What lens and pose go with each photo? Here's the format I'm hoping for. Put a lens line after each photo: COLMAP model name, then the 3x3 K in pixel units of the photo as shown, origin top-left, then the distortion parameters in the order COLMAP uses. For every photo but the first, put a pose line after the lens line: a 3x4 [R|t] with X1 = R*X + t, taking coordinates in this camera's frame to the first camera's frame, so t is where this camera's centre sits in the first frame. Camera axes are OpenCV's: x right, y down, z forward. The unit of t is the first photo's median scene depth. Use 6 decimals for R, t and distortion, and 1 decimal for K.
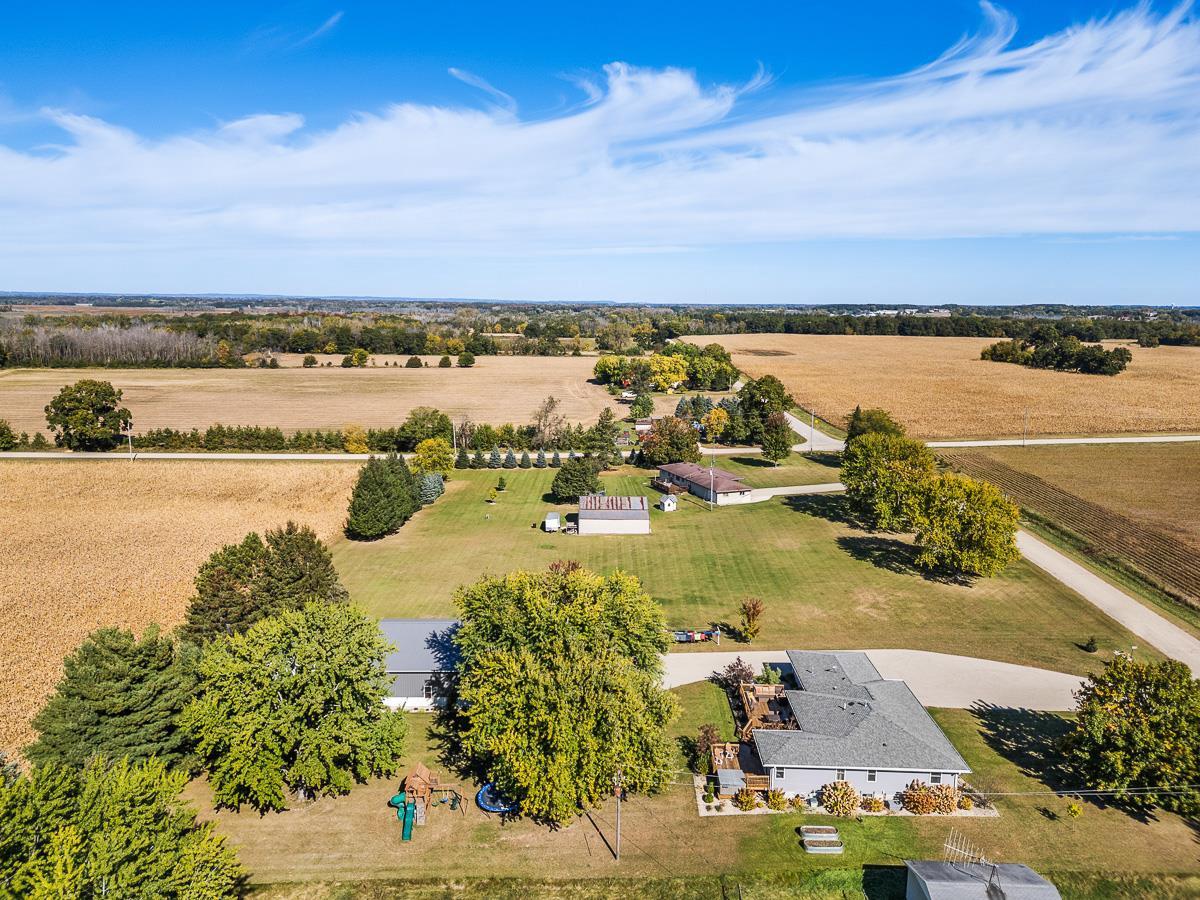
lens RADIAL K [[842.4, 0, 586.7], [0, 842.4, 452.1], [0, 0, 1]] dist [0.064036, -0.051880]
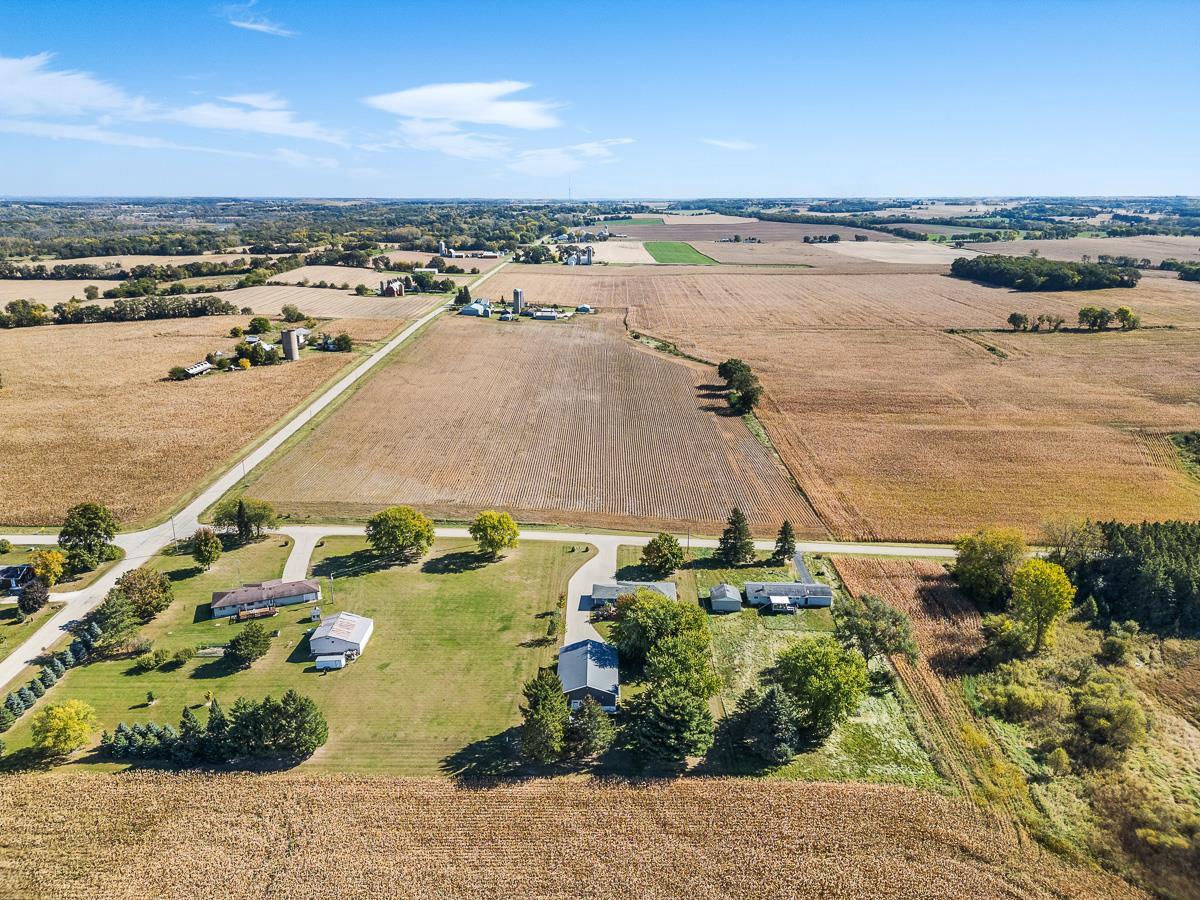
lens RADIAL K [[842.4, 0, 593.2], [0, 842.4, 447.0], [0, 0, 1]] dist [0.064036, -0.051880]
pose [[0.005849, -0.297021, 0.954853, -1.705768], [0.177173, 0.940071, 0.291337, -0.774814], [-0.984162, 0.167470, 0.058123, 0.646502]]
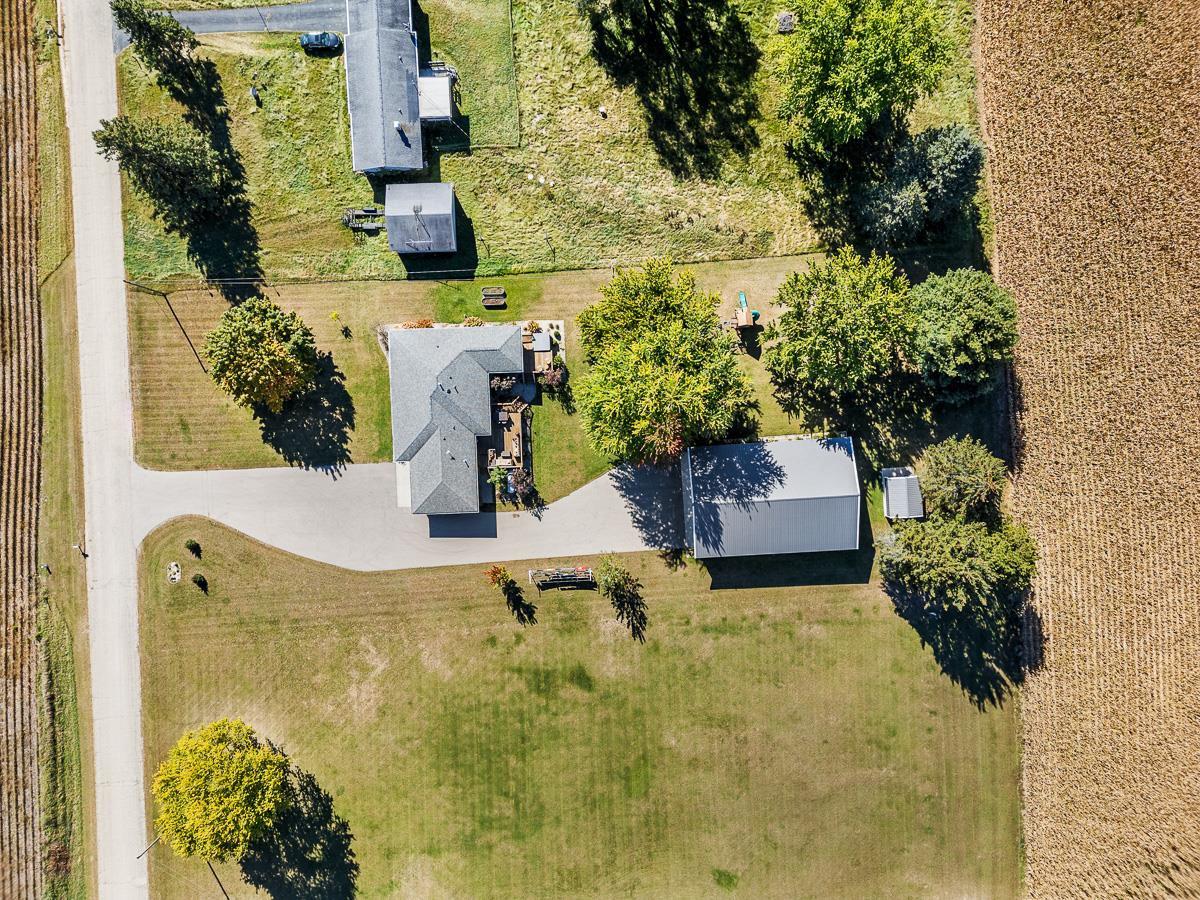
lens RADIAL K [[842.4, 0, 601.3], [0, 842.4, 449.0], [0, 0, 1]] dist [0.064036, -0.051880]
pose [[-0.997482, 0.070344, 0.009016, 0.041221], [-0.006091, -0.211639, 0.977329, -0.736488], [0.070658, 0.974813, 0.211534, 0.570528]]
